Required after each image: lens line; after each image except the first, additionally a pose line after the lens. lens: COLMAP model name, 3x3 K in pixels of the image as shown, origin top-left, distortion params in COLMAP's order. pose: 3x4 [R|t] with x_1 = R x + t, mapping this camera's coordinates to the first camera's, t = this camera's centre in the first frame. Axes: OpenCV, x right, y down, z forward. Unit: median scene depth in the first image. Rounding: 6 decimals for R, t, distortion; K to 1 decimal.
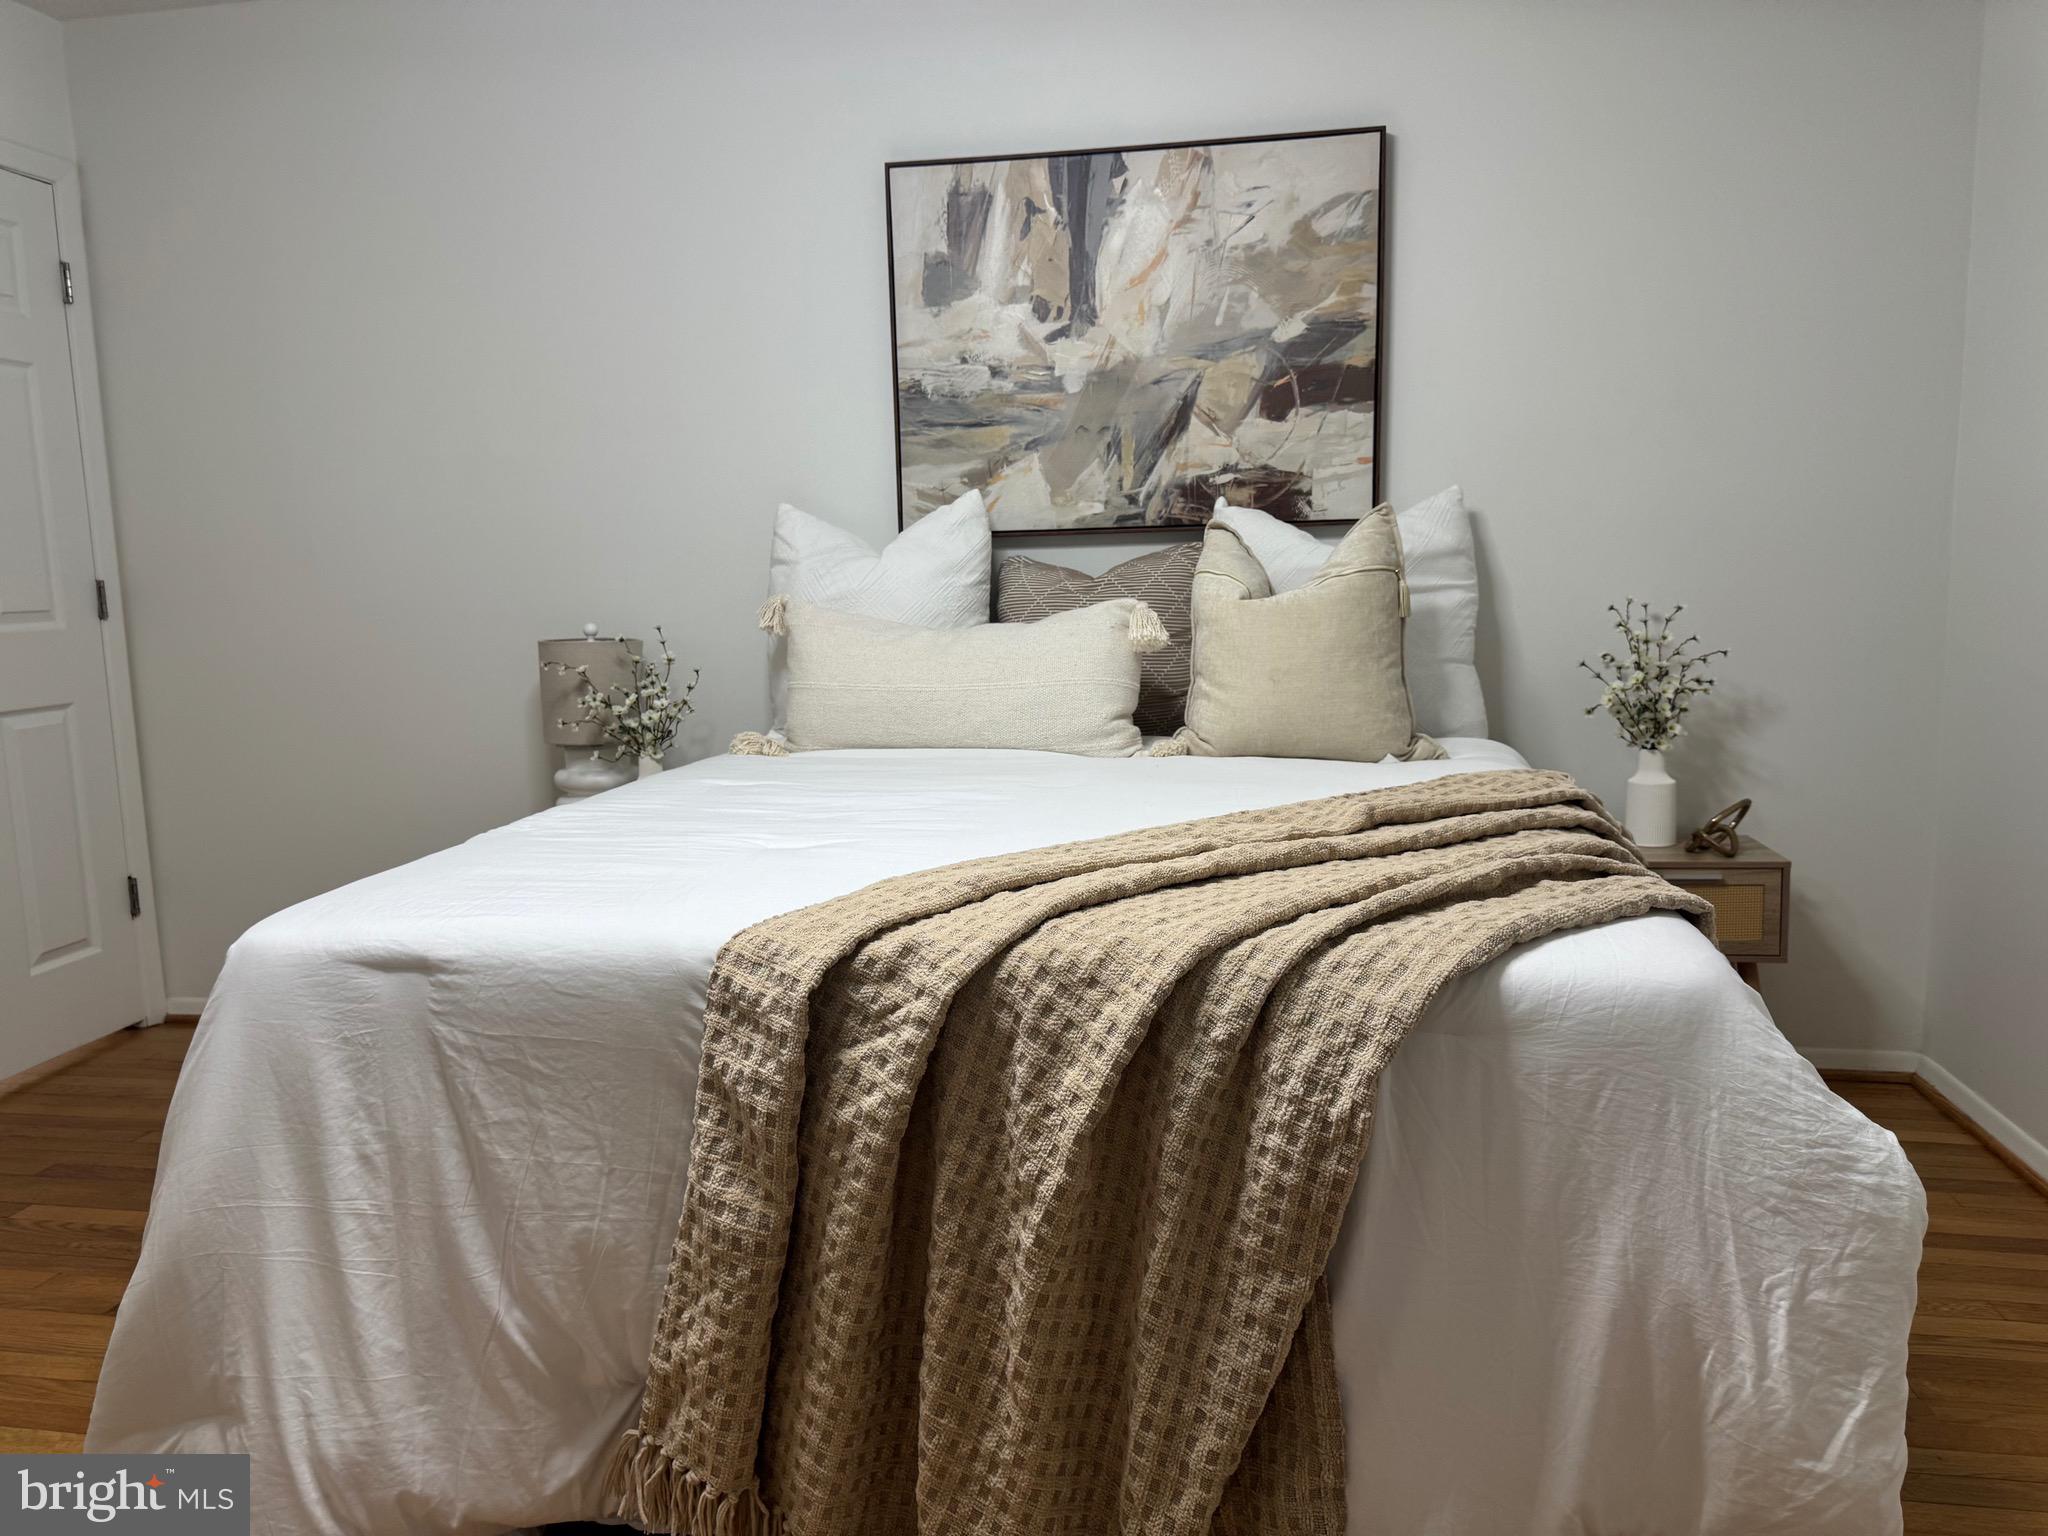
lens RADIAL K [[1456.5, 0, 1025.2], [0, 1456.5, 760.7], [0, 0, 1]] dist [0.098776, -0.125319]
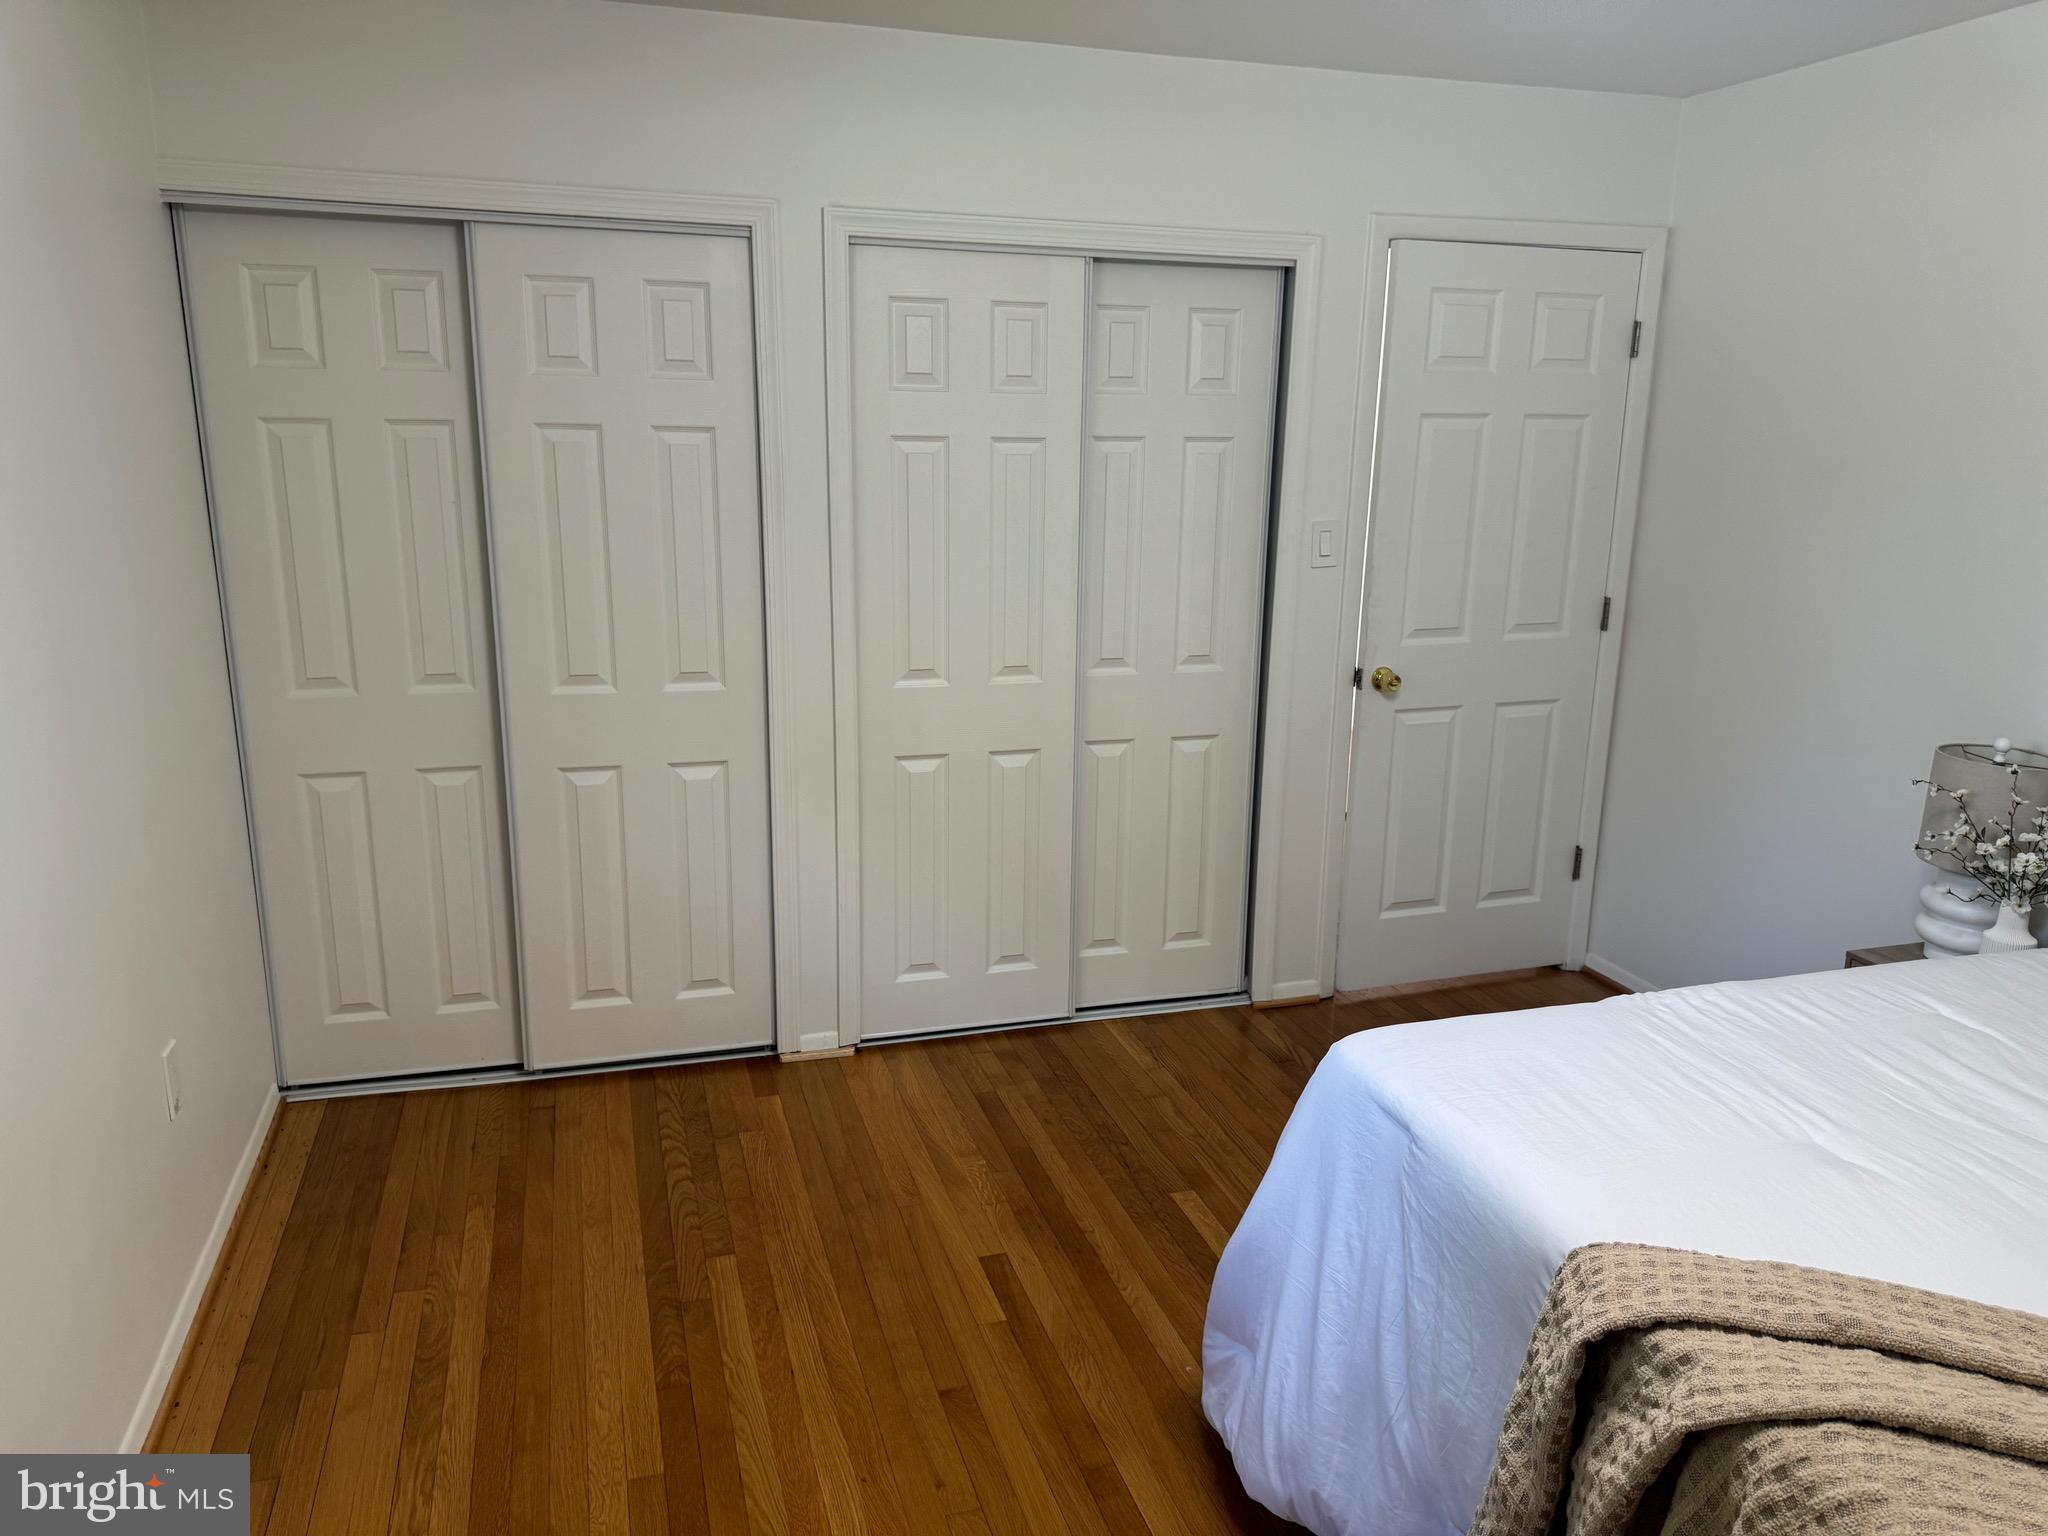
lens RADIAL K [[1470.4, 0, 1024.0], [0, 1470.4, 768.0], [0, 0, 1]] dist [-0.002151, 0.000302]
pose [[0.469121, 0.243966, -0.848767, 0.405541], [-0.157991, 0.968765, 0.191134, -0.335004], [0.868887, 0.044433, 0.493013, 0.106293]]
